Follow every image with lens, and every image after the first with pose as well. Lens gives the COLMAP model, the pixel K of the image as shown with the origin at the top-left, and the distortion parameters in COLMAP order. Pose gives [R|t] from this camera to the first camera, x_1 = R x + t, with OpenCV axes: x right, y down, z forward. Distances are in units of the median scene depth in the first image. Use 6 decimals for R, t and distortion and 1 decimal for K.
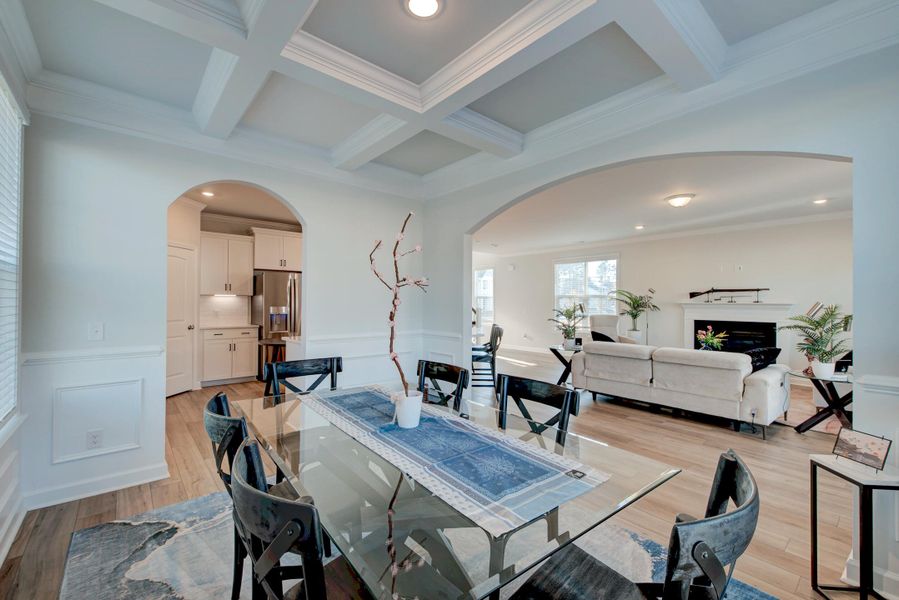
lens RADIAL K [[377.3, 0, 446.7], [0, 377.3, 299.4], [0, 0, 1]] dist [0.007860, -0.001771]
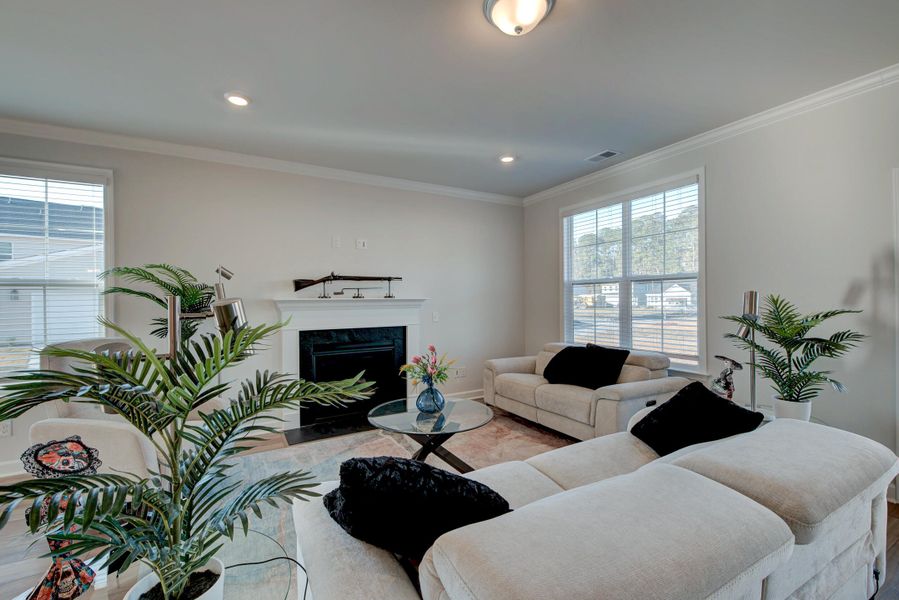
lens RADIAL K [[377.3, 0, 445.9], [0, 377.3, 301.5], [0, 0, 1]] dist [0.007860, -0.001771]
pose [[0.203995, -0.005372, 0.978957, 0.176464], [0.007052, 0.999967, 0.004018, 0.012071], [-0.978947, 0.006084, 0.204026, 0.710546]]
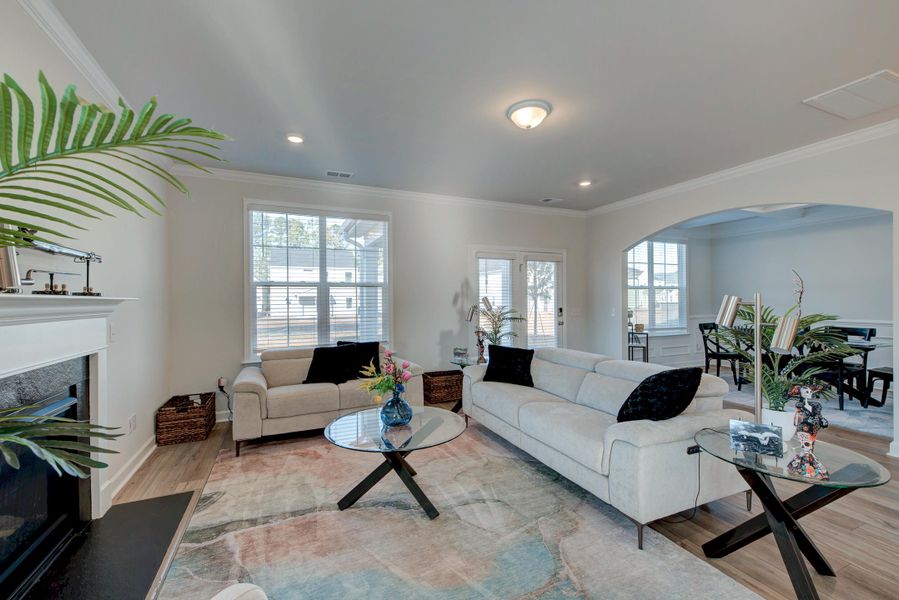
lens RADIAL K [[377.3, 0, 448.4], [0, 377.3, 301.6], [0, 0, 1]] dist [0.007860, -0.001771]
pose [[-0.953802, 0.004588, 0.300402, 0.400757], [0.005809, 0.999978, 0.003172, 0.011502], [-0.300381, 0.004770, -0.953807, 1.123425]]
